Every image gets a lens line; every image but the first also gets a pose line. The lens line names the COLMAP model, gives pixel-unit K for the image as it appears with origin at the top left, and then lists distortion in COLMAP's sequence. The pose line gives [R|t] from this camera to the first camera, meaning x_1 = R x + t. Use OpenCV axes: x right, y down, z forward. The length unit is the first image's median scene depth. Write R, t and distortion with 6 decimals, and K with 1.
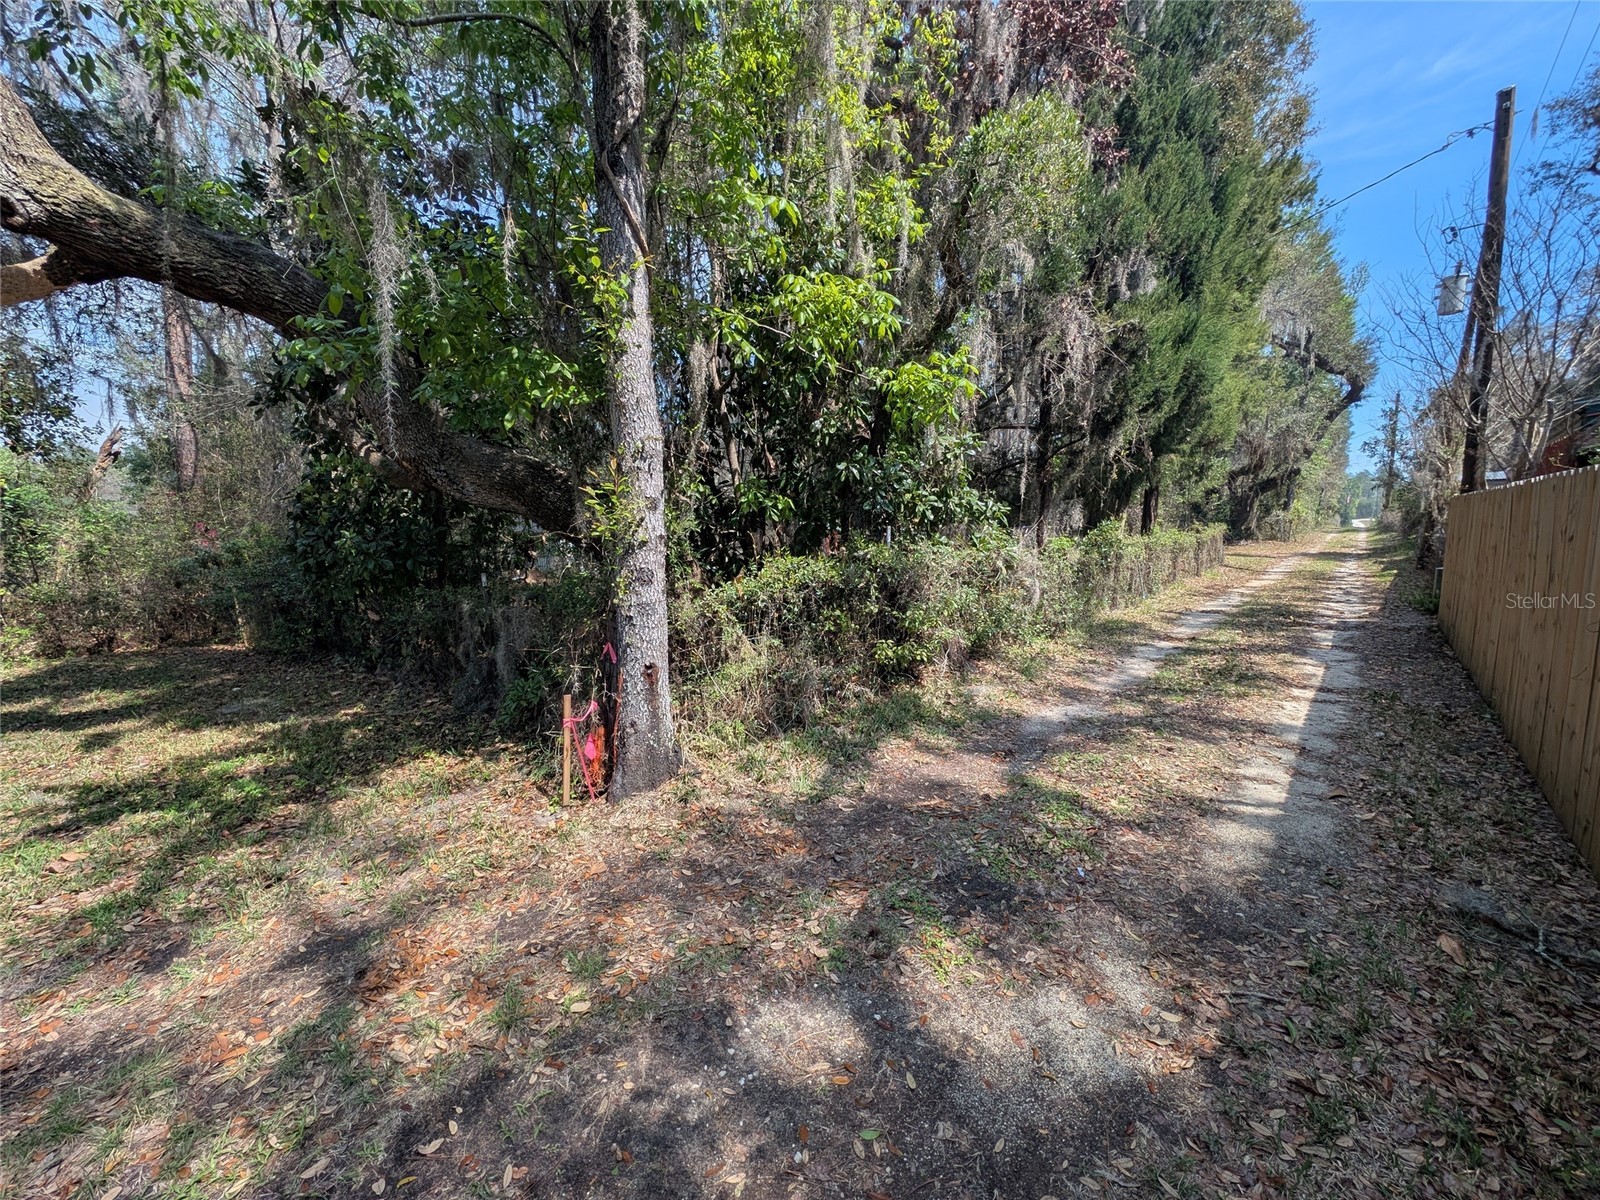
lens RADIAL K [[588.5, 0, 784.9], [0, 588.5, 597.5], [0, 0, 1]] dist [0.000393, -0.001419]
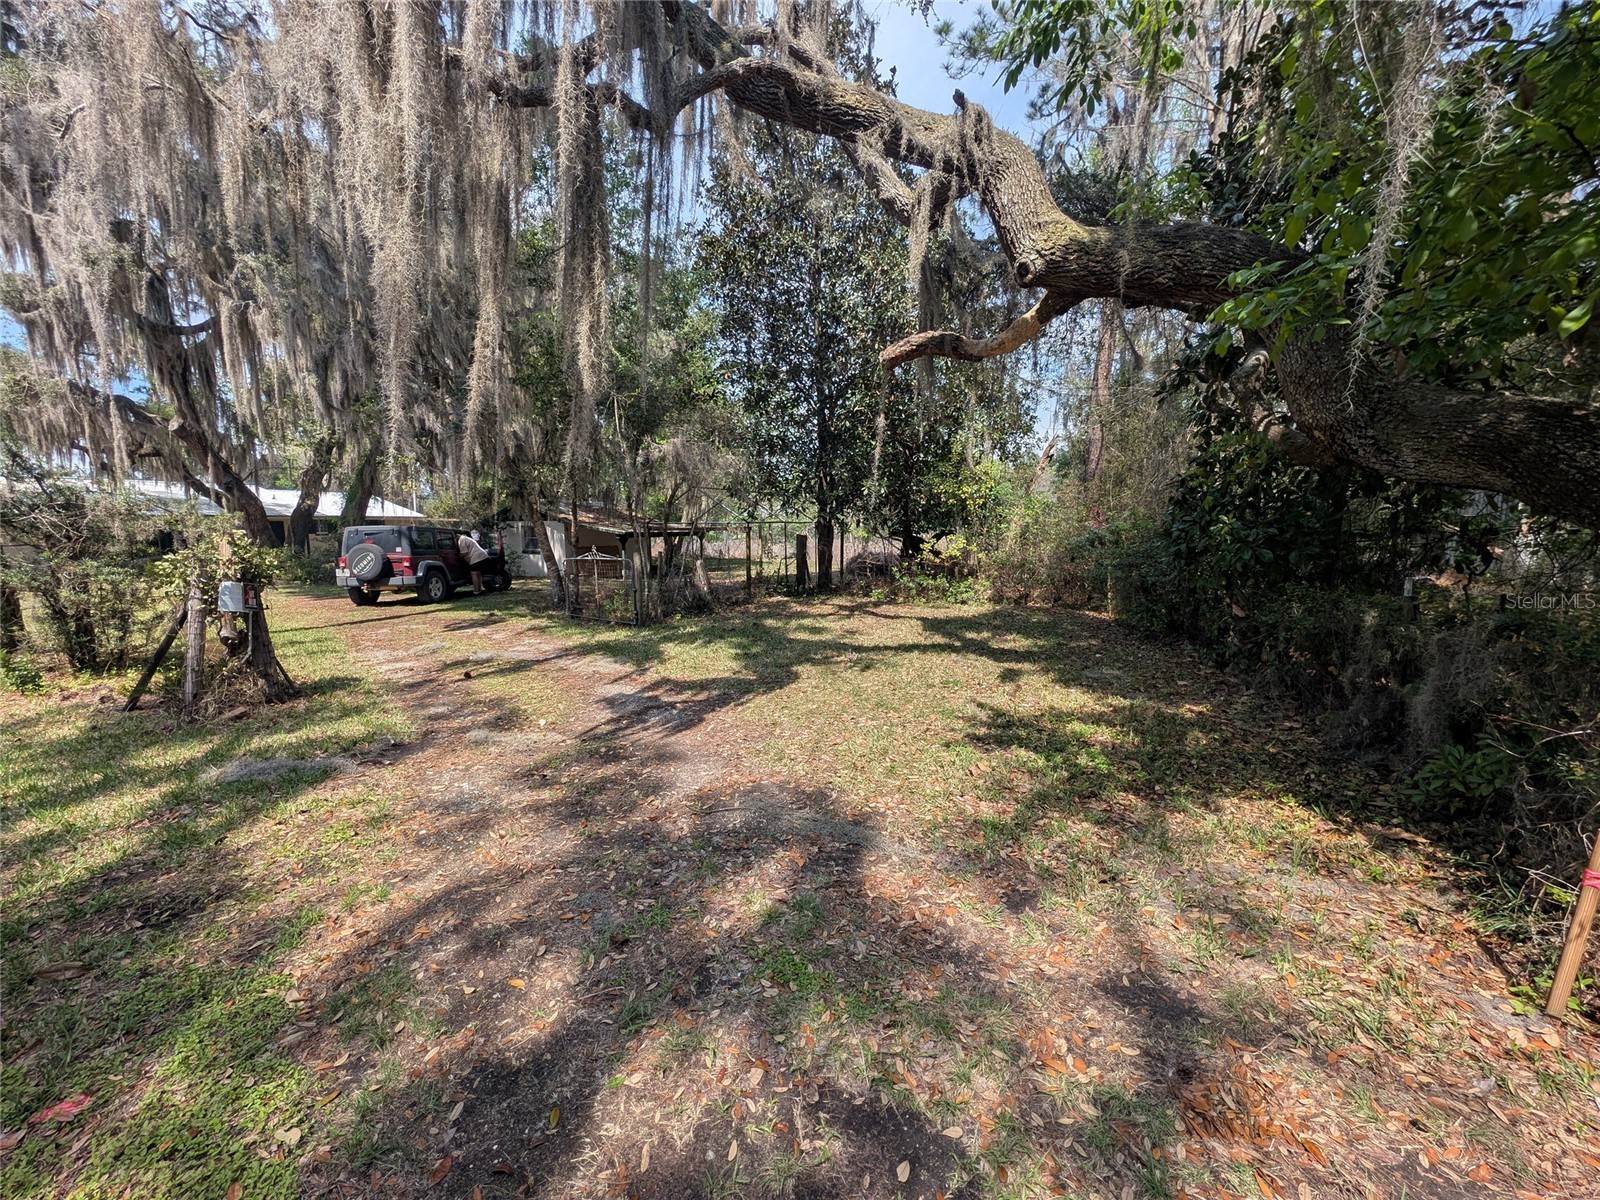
lens RADIAL K [[588.5, 0, 782.8], [0, 588.5, 607.8], [0, 0, 1]] dist [0.000393, -0.001419]
pose [[0.309448, 0.151508, -0.938769, -0.108761], [-0.108417, 0.986409, 0.123460, -0.014614], [0.944716, 0.063574, 0.321668, 0.083367]]
